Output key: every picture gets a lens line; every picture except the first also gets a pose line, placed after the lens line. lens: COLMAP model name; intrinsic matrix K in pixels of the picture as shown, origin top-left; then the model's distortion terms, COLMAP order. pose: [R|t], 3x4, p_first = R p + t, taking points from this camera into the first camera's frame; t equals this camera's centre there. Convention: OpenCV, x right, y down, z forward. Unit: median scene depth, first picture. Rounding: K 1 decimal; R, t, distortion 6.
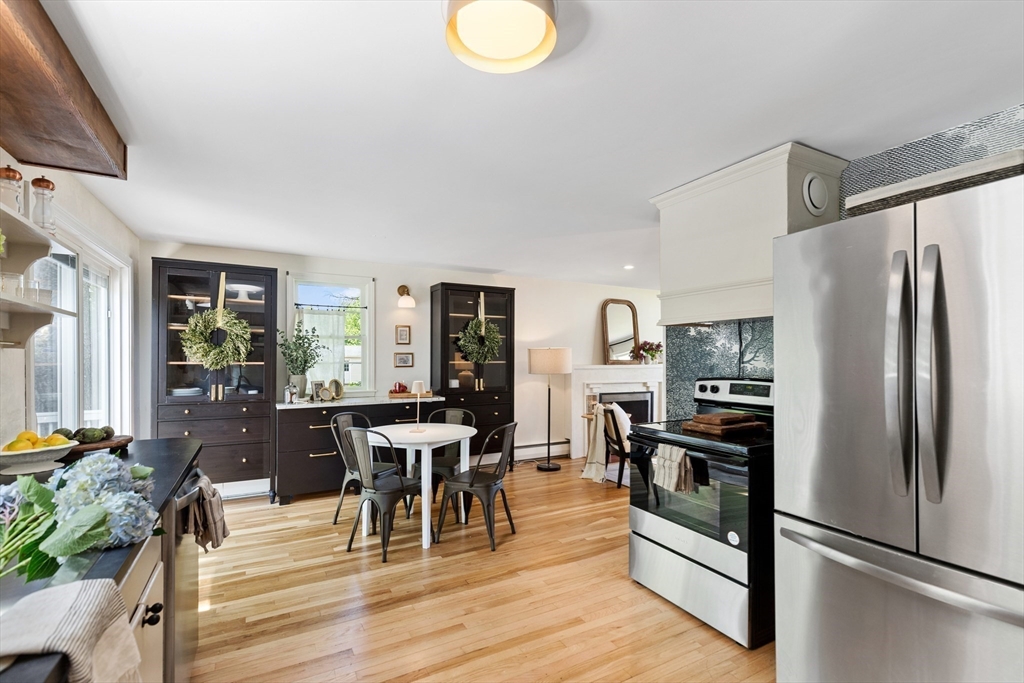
lens RADIAL K [[463.8, 0, 513.9], [0, 463.8, 358.3], [0, 0, 1]] dist [0.001315, -0.000101]
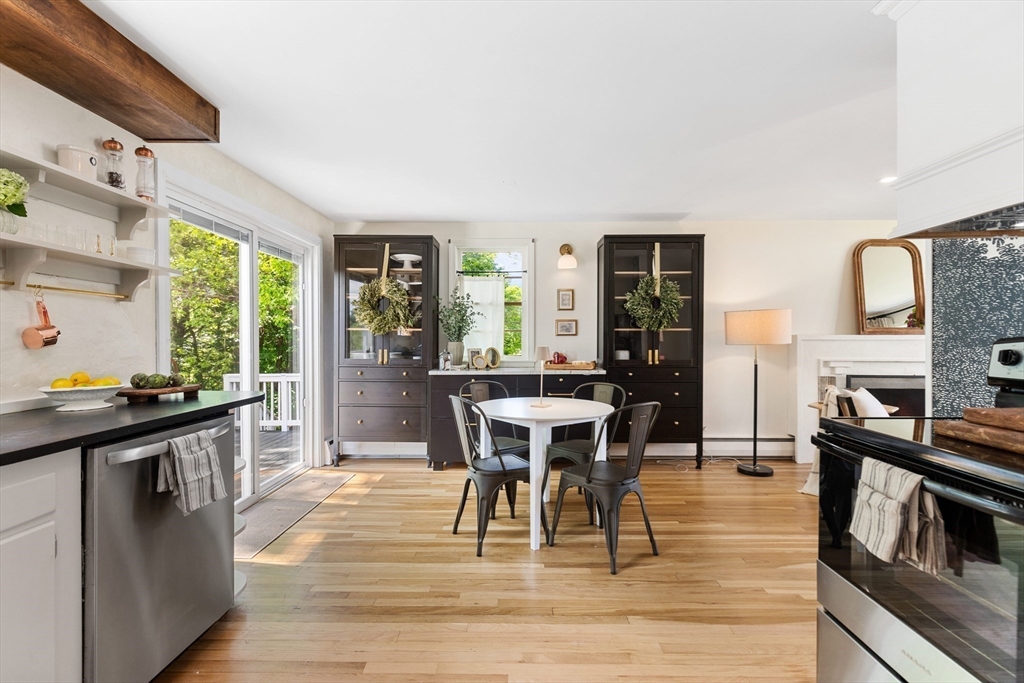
lens RADIAL K [[459.0, 0, 512.0], [0, 459.0, 341.5], [0, 0, 1]] dist [0.007555, 0.000254]
pose [[0.868545, 0.002216, -0.495605, 0.125936], [0.000238, 0.999988, 0.004890, 0.029707], [0.495610, -0.004365, 0.868534, 0.203087]]
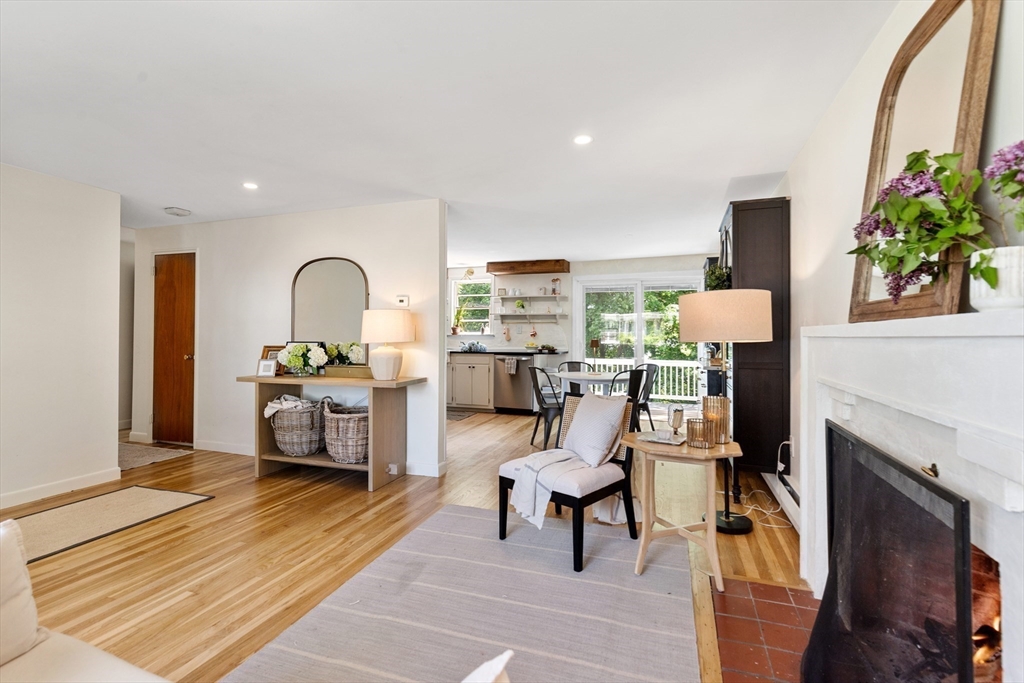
lens RADIAL K [[462.5, 0, 514.0], [0, 462.5, 343.7], [0, 0, 1]] dist [0.000005, -0.000260]
pose [[-0.743715, 0.008189, -0.668447, 0.746530], [-0.006740, 0.999782, 0.019747, 0.029154], [0.668463, 0.019191, -0.743498, 1.513346]]
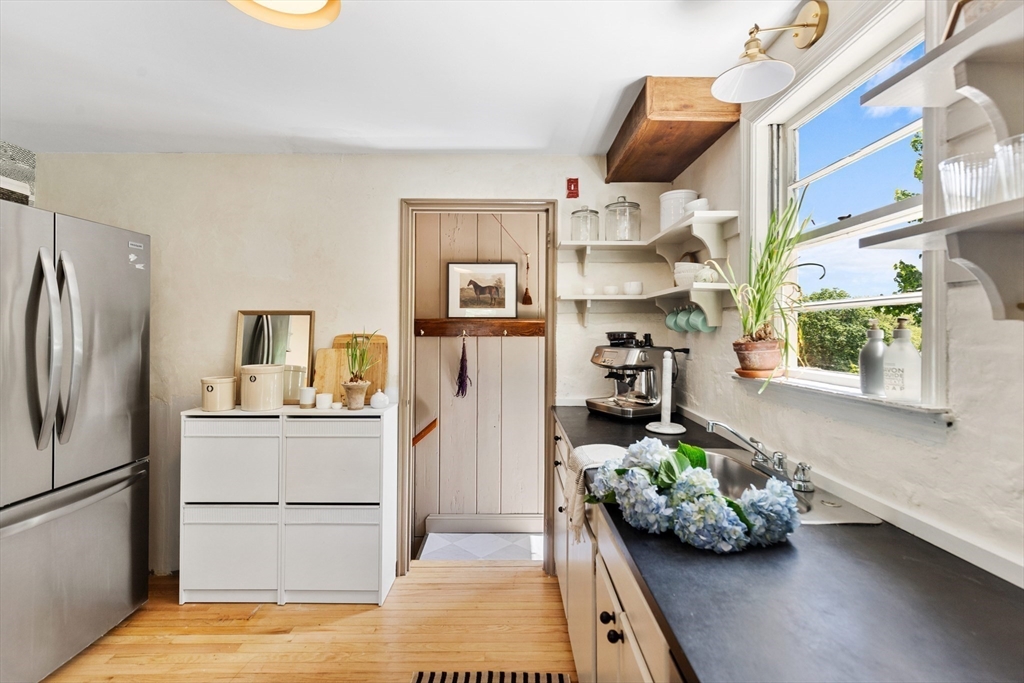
lens RADIAL K [[462.4, 0, 513.9], [0, 462.4, 327.9], [0, 0, 1]] dist [0.001623, 0.000021]
pose [[-0.878932, -0.003563, 0.476933, -0.259438], [-0.005711, 0.999979, -0.003054, -0.005039], [-0.476912, -0.005408, -0.878934, 0.474817]]
